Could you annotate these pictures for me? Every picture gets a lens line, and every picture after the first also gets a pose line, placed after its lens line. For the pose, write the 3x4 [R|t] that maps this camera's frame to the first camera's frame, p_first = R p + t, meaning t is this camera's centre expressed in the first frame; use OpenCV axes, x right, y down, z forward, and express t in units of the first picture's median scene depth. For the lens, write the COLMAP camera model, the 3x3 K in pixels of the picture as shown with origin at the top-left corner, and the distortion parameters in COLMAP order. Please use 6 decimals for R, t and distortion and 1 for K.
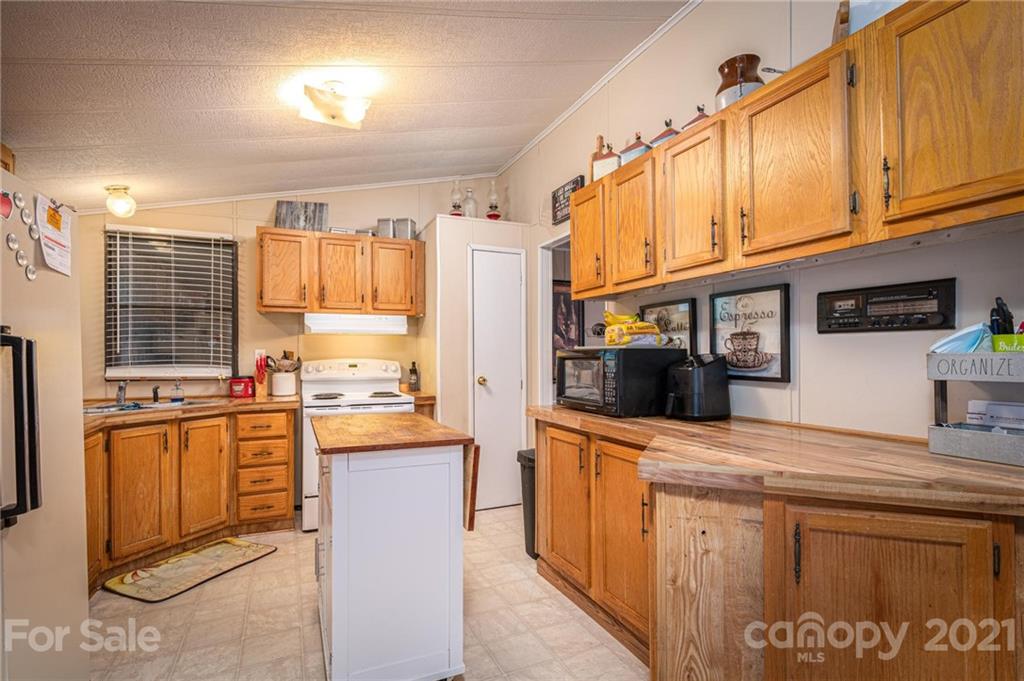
lens RADIAL K [[496.5, 0, 512.0], [0, 496.5, 340.5], [0, 0, 1]] dist [0.000620, 0.000025]
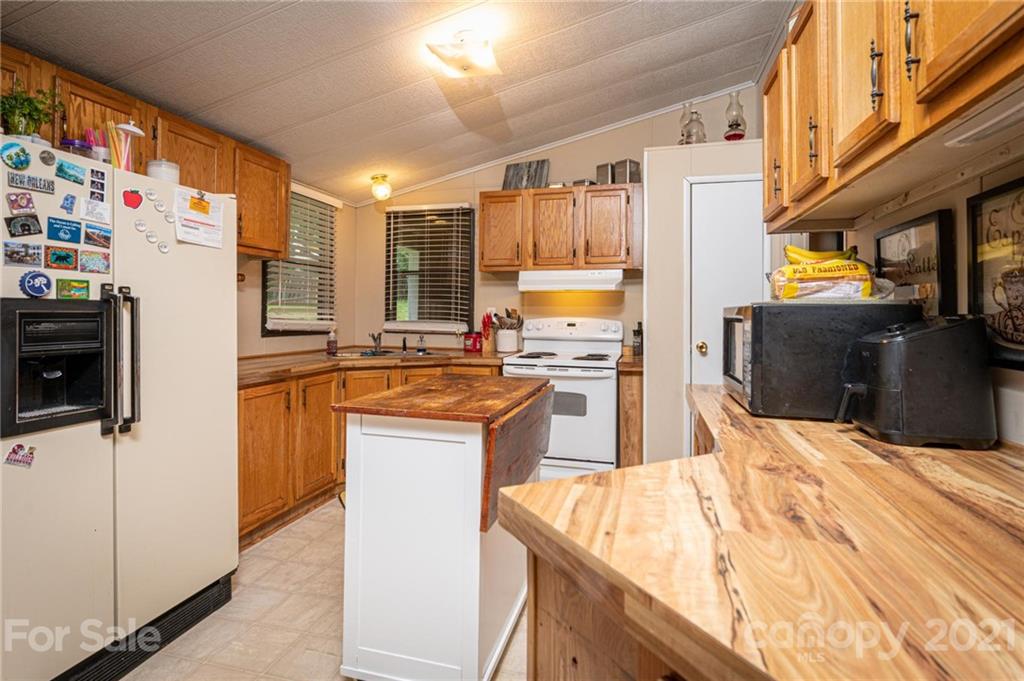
lens RADIAL K [[511.5, 0, 510.9], [0, 511.5, 298.2], [0, 0, 1]] dist [-0.000960, -0.000095]
pose [[0.773491, -0.009606, -0.633735, 0.223729], [0.006811, 0.999953, -0.006845, 0.006444], [0.633771, 0.000978, 0.773520, 0.180603]]
